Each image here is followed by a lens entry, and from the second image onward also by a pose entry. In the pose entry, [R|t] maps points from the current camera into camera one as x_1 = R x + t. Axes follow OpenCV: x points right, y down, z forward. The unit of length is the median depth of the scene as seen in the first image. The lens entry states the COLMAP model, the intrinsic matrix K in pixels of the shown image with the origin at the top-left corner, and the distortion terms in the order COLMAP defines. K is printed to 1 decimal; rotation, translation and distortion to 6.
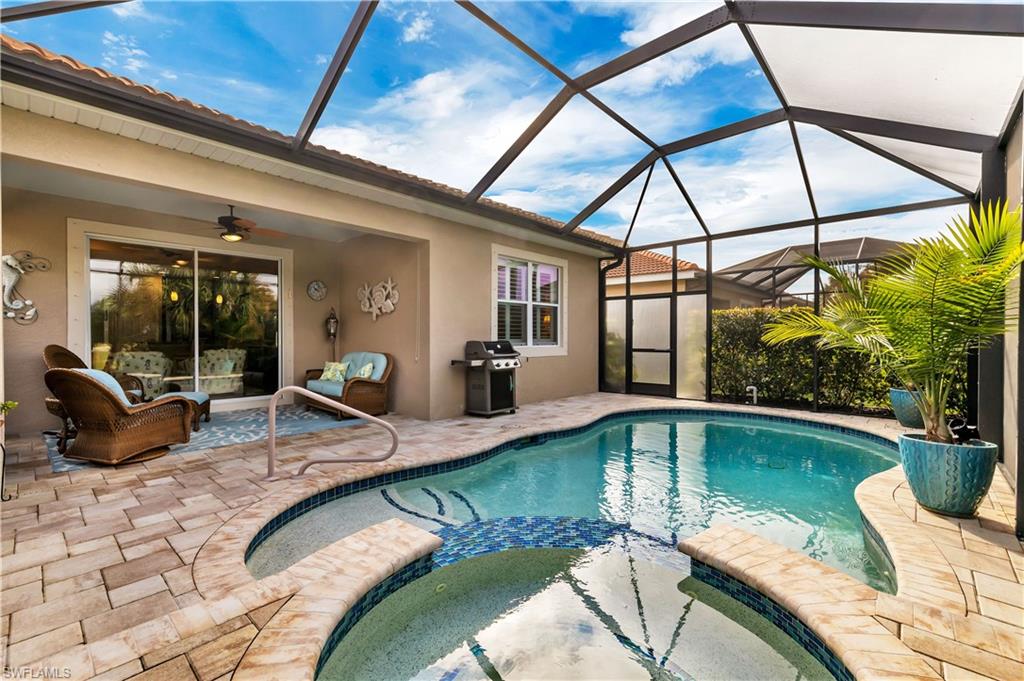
lens RADIAL K [[437.6, 0, 509.6], [0, 437.6, 343.0], [0, 0, 1]] dist [-0.000075, 0.000266]
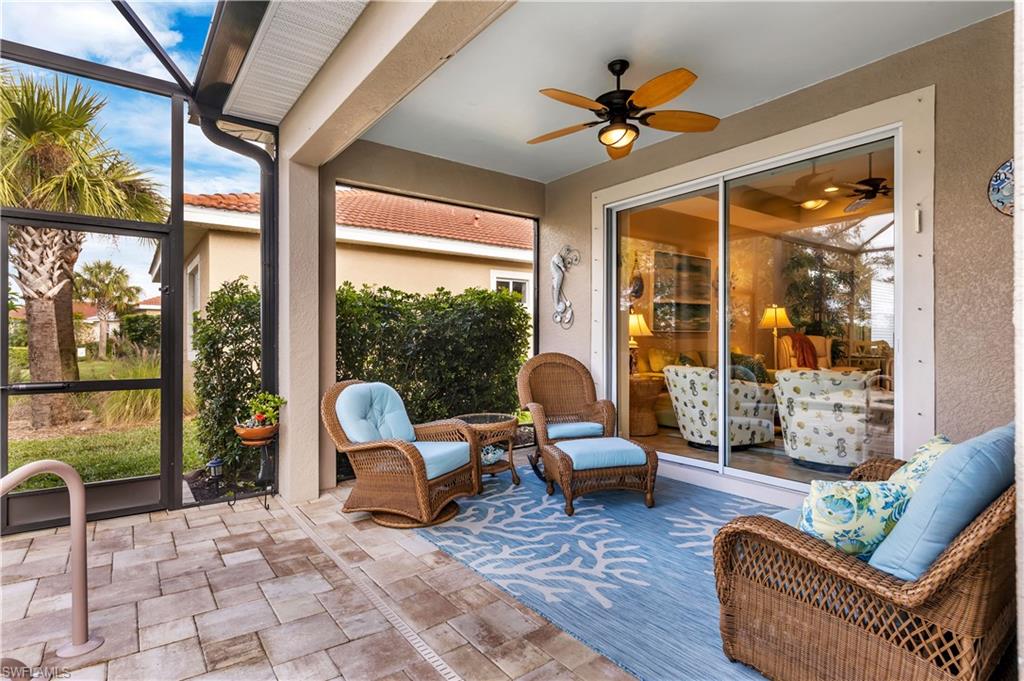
lens RADIAL K [[515.8, 0, 515.0], [0, 515.8, 340.2], [0, 0, 1]] dist [0.001067, -0.000094]
pose [[-0.178854, -0.001562, -0.983874, -0.050886], [-0.015166, 0.999884, 0.001170, -0.013958], [0.983759, 0.015131, -0.178857, 0.822249]]
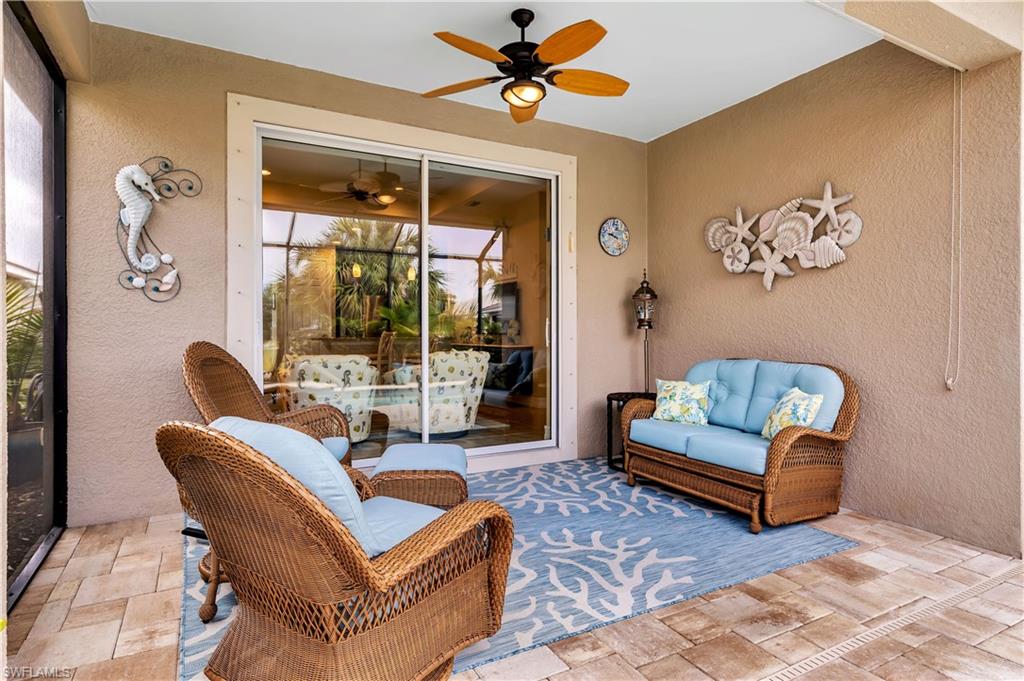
lens RADIAL K [[548.9, 0, 505.9], [0, 548.9, 338.1], [0, 0, 1]] dist [0.005840, 0.000100]
pose [[0.943637, 0.001234, -0.330980, -0.391124], [-0.002994, 0.999984, -0.004808, 0.001786], [0.330969, 0.005528, 0.943625, 0.401010]]
